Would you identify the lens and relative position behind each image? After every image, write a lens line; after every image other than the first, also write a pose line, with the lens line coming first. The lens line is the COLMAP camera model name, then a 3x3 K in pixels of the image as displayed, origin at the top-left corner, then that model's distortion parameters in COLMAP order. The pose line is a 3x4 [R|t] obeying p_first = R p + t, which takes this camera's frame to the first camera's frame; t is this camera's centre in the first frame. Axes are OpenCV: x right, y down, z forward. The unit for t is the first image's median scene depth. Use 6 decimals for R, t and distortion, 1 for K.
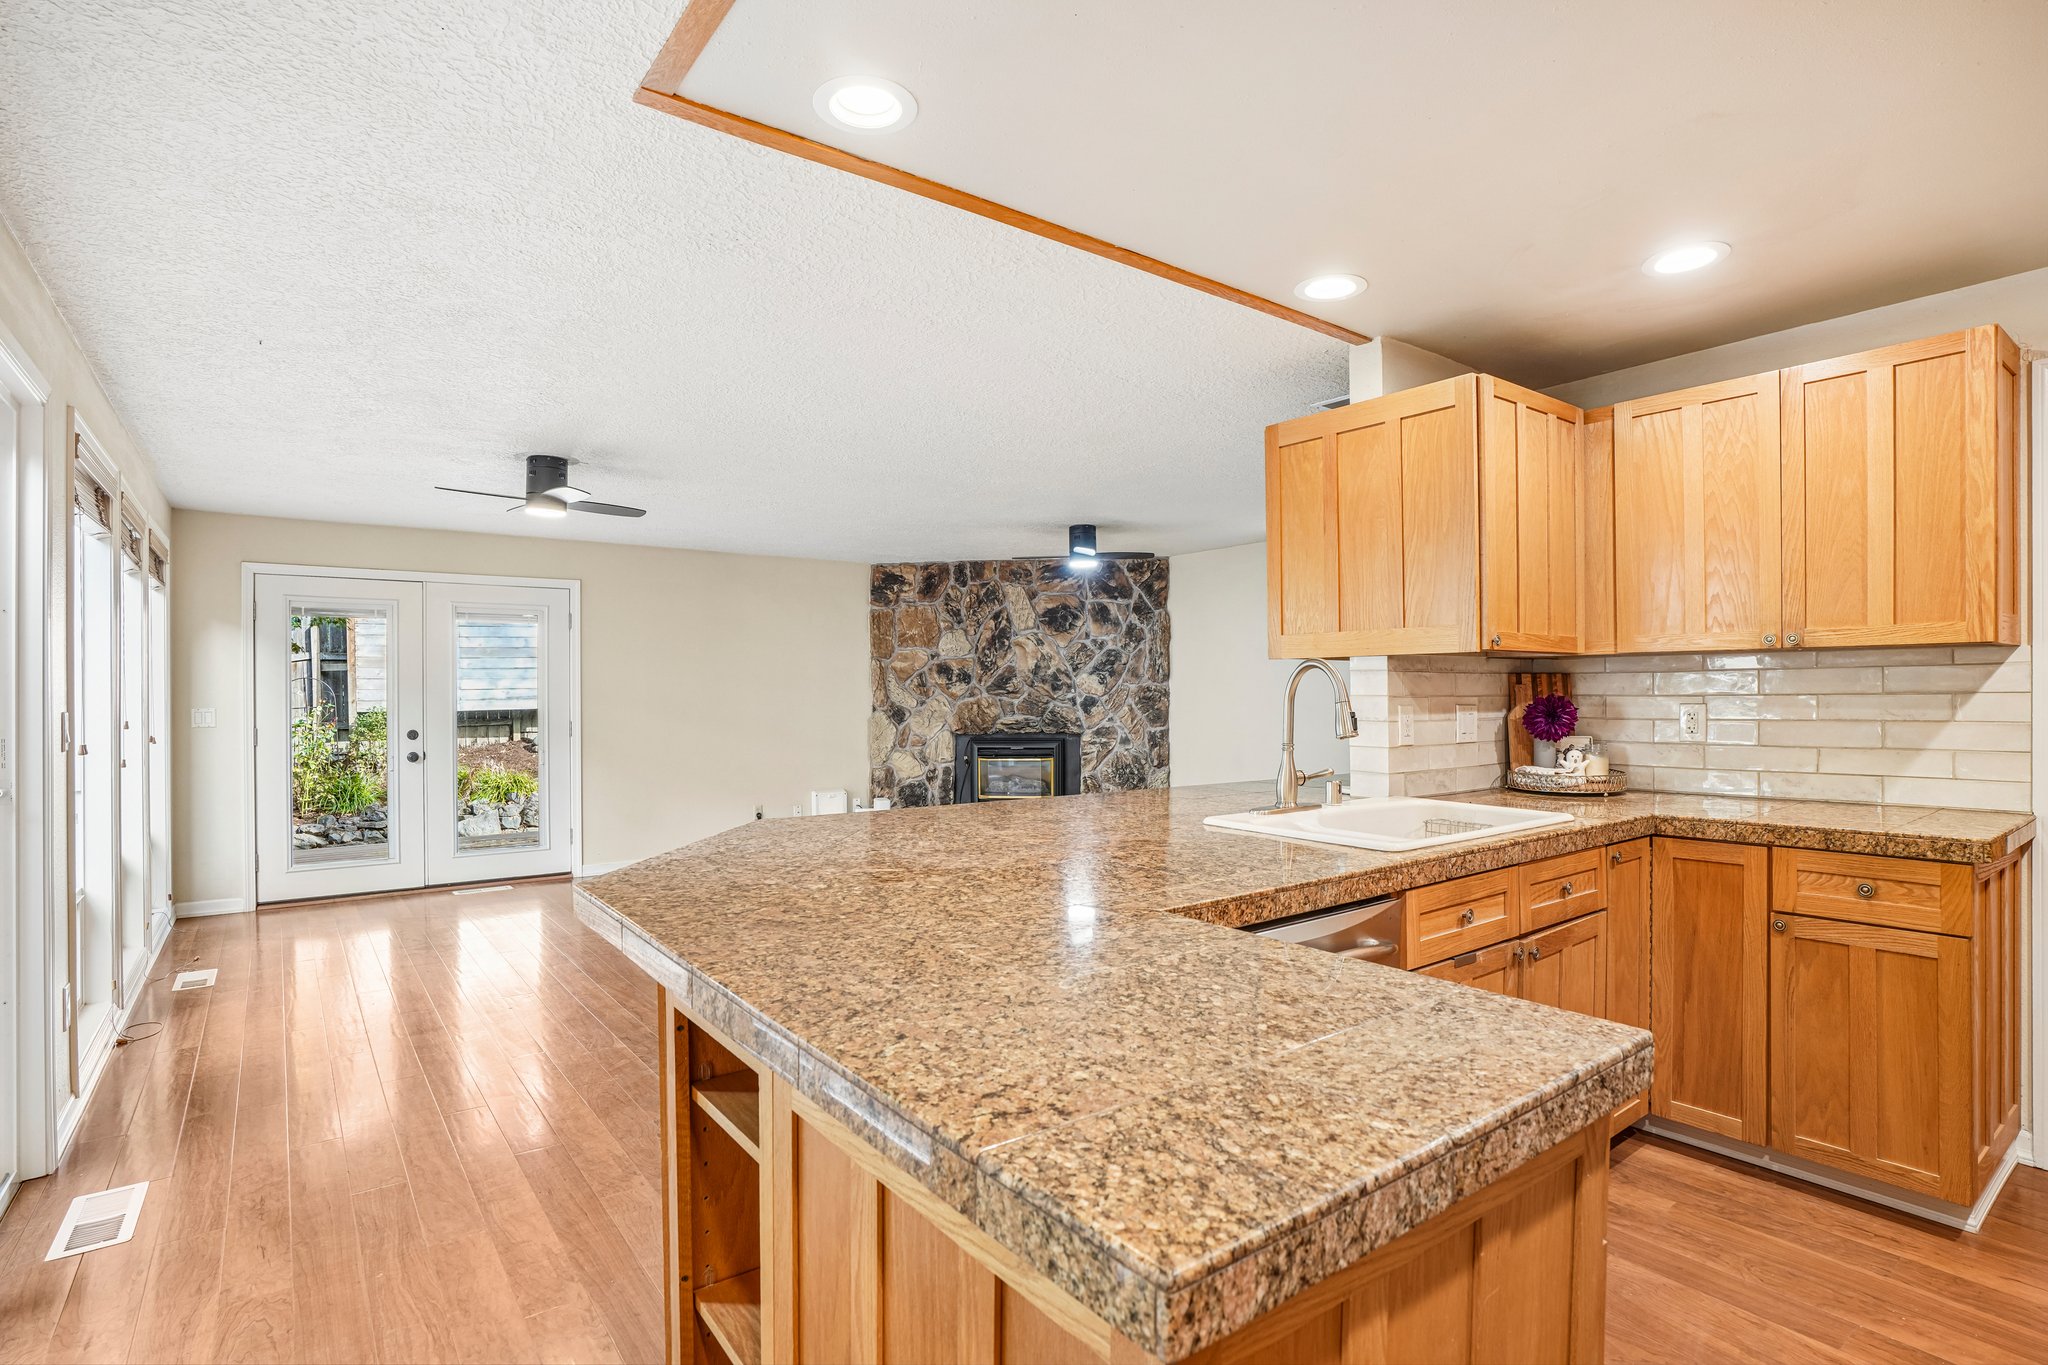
lens RADIAL K [[1012.2, 0, 1031.8], [0, 1012.2, 688.3], [0, 0, 1]] dist [-0.022352, 0.000655]
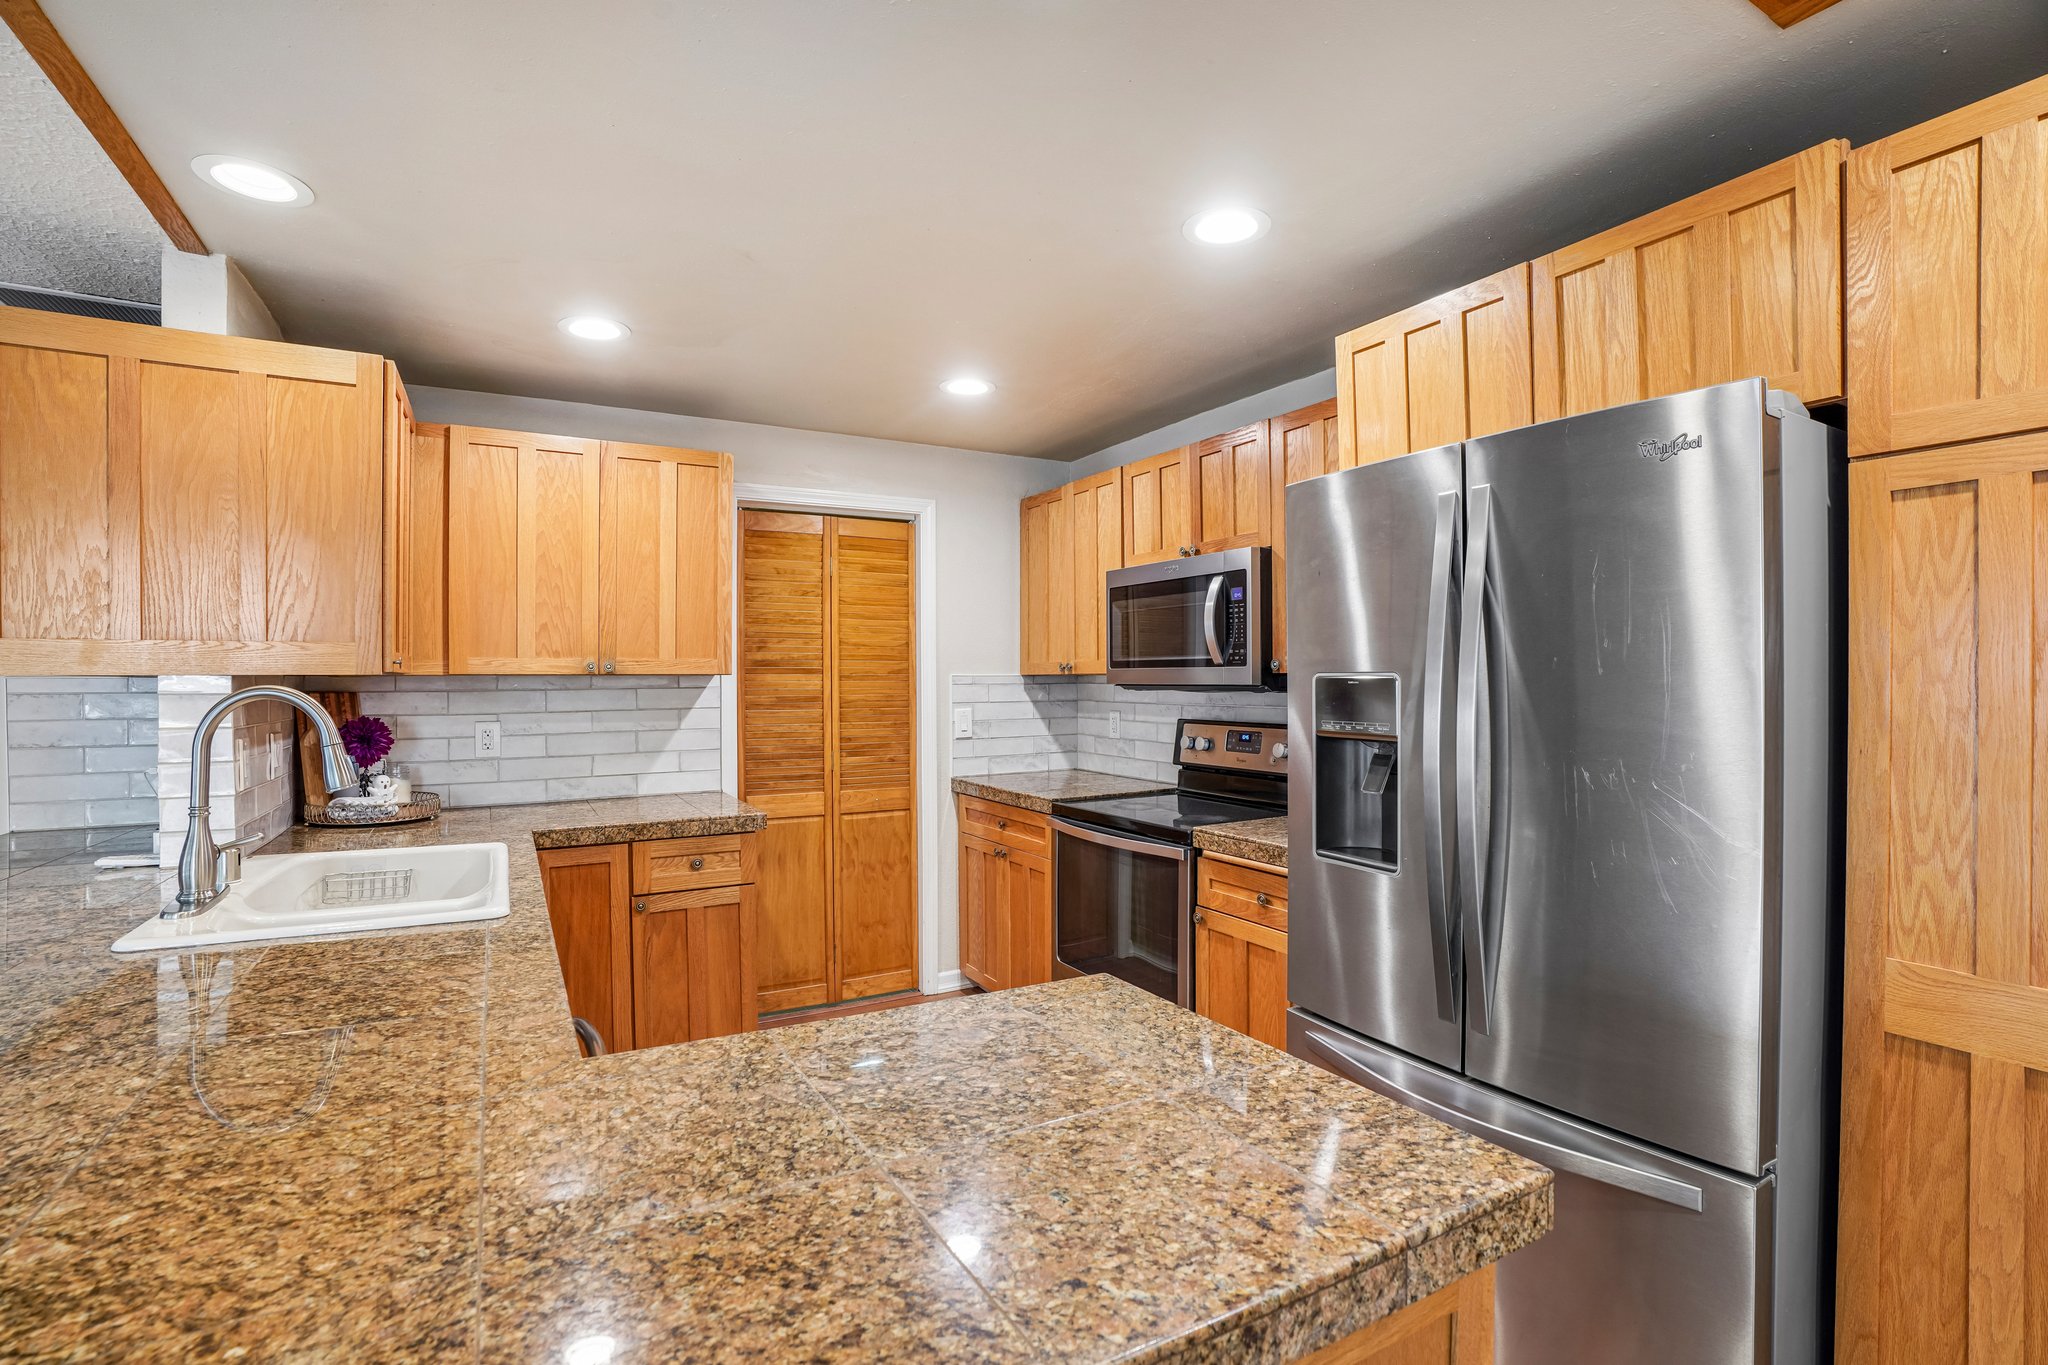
lens RADIAL K [[953.7, 0, 1031.5], [0, 953.7, 679.9], [0, 0, 1]] dist [-0.077953, 0.034875]
pose [[0.136975, 0.004372, 0.990565, -0.096228], [-0.000433, 0.999990, -0.004354, -0.009846], [-0.990574, 0.000168, 0.136975, 0.114651]]
